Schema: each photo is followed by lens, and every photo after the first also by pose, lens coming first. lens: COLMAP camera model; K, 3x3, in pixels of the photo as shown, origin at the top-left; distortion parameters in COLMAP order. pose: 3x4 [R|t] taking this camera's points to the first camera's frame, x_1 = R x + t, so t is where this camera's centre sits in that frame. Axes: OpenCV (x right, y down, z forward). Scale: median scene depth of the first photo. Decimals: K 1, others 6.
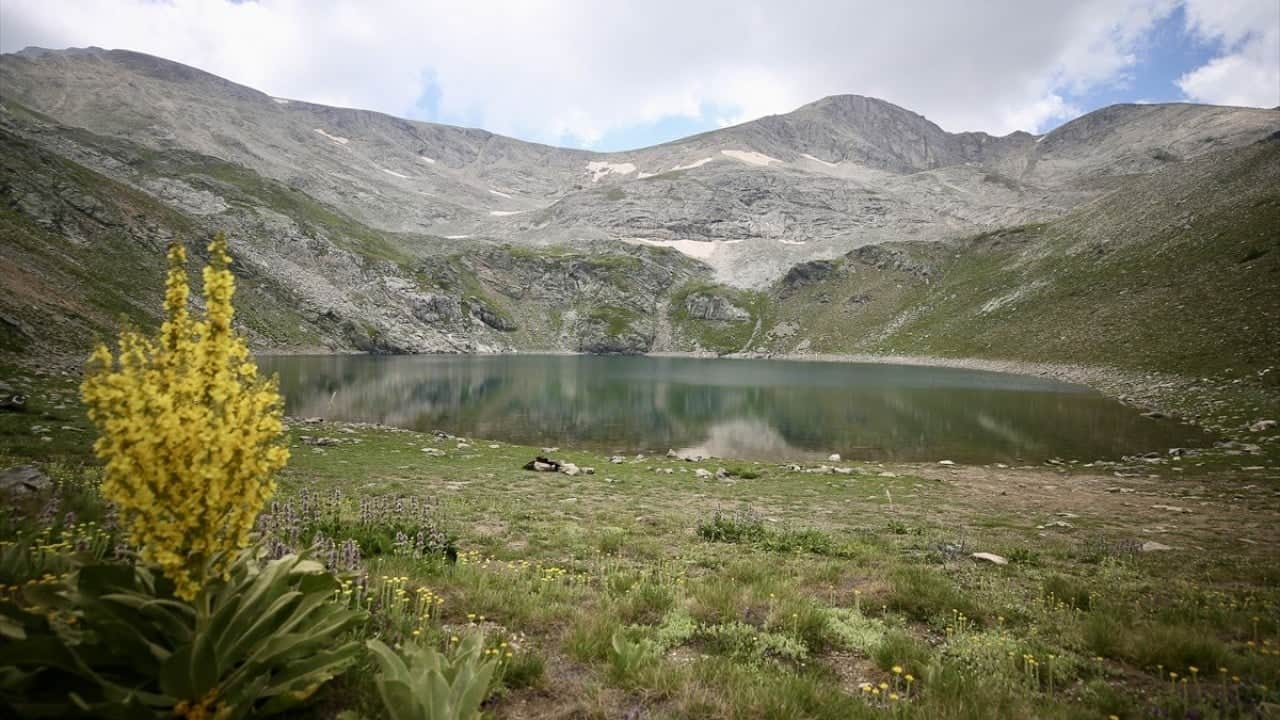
lens RADIAL K [[602.9, 0, 643.9], [0, 602.9, 385.8], [0, 0, 1]] dist [-0.041077, 0.011297]
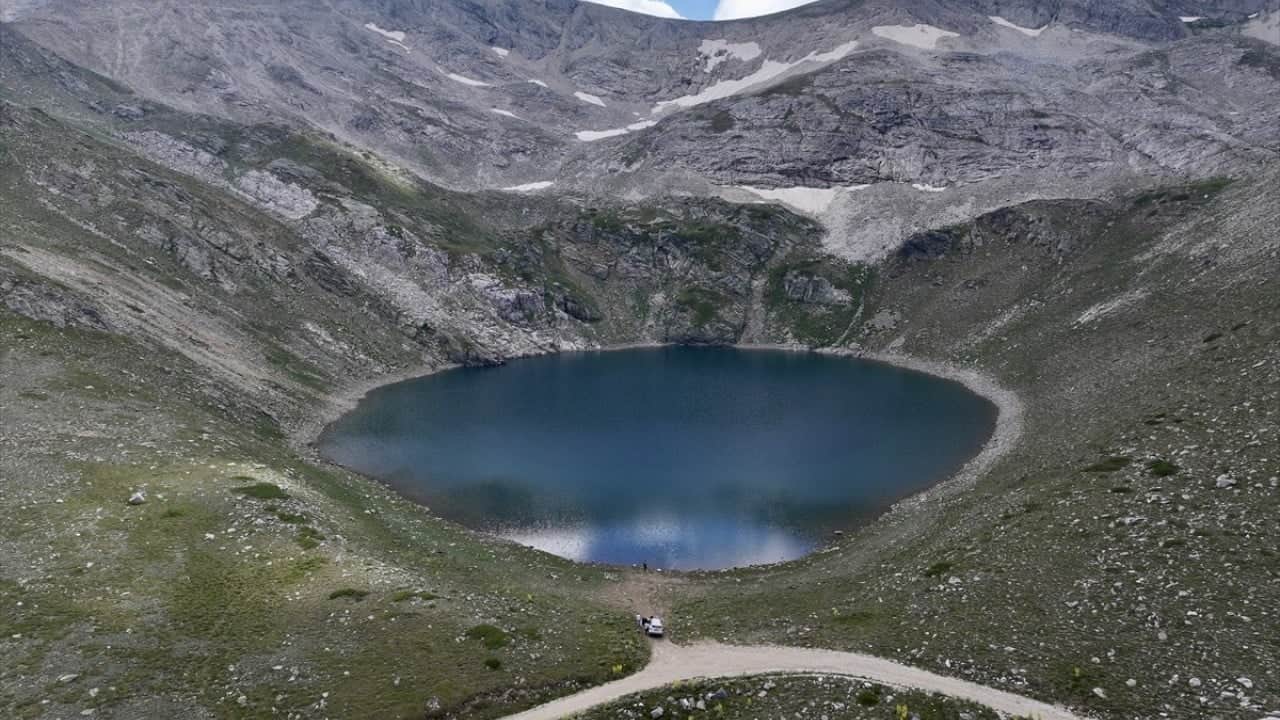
lens RADIAL K [[902.2, 0, 646.7], [0, 902.2, 397.9], [0, 0, 1]] dist [0.004403, 0.008165]
pose [[0.981306, 0.011799, -0.192091, 0.128370], [0.013535, 0.991416, 0.130043, -0.142700], [0.191977, -0.130212, 0.972723, -0.375631]]
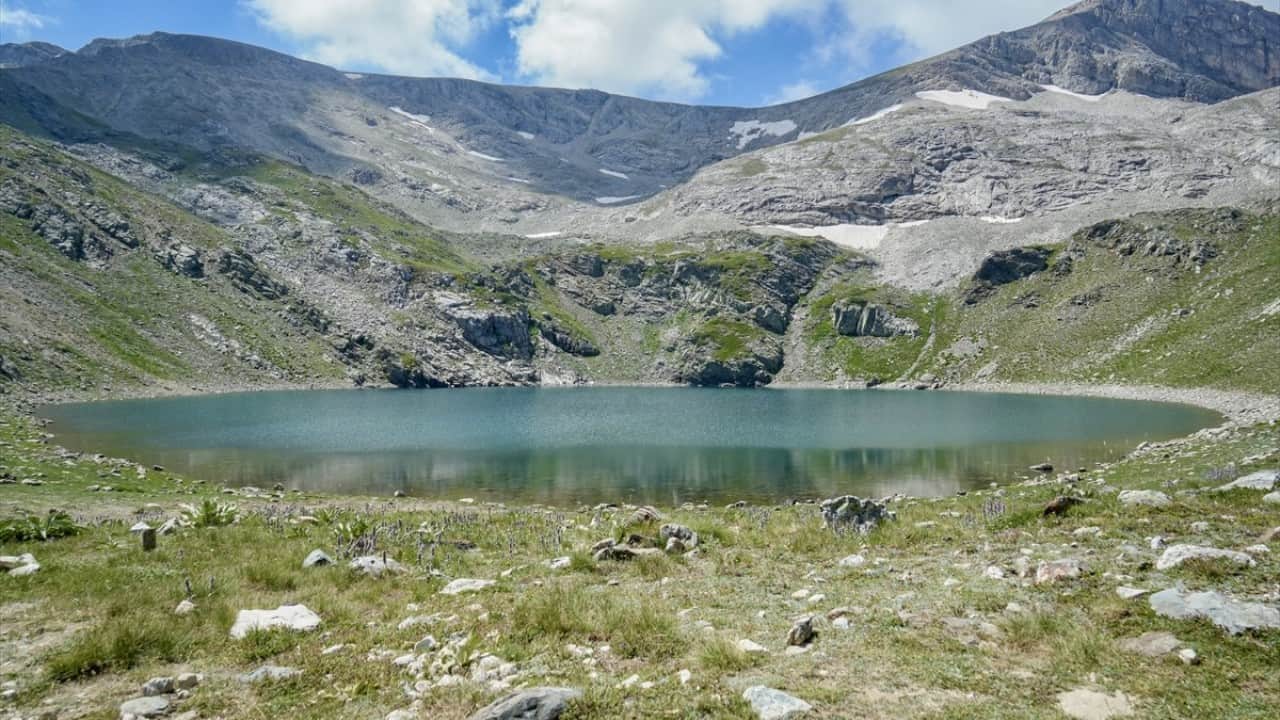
lens RADIAL K [[863.7, 0, 649.4], [0, 863.7, 361.4], [0, 0, 1]] dist [-0.009743, 0.006050]
pose [[0.971810, -0.014239, -0.235334, 0.101237], [-0.004411, 0.996902, -0.078532, 0.001597], [0.235723, 0.077357, 0.968737, -0.044286]]
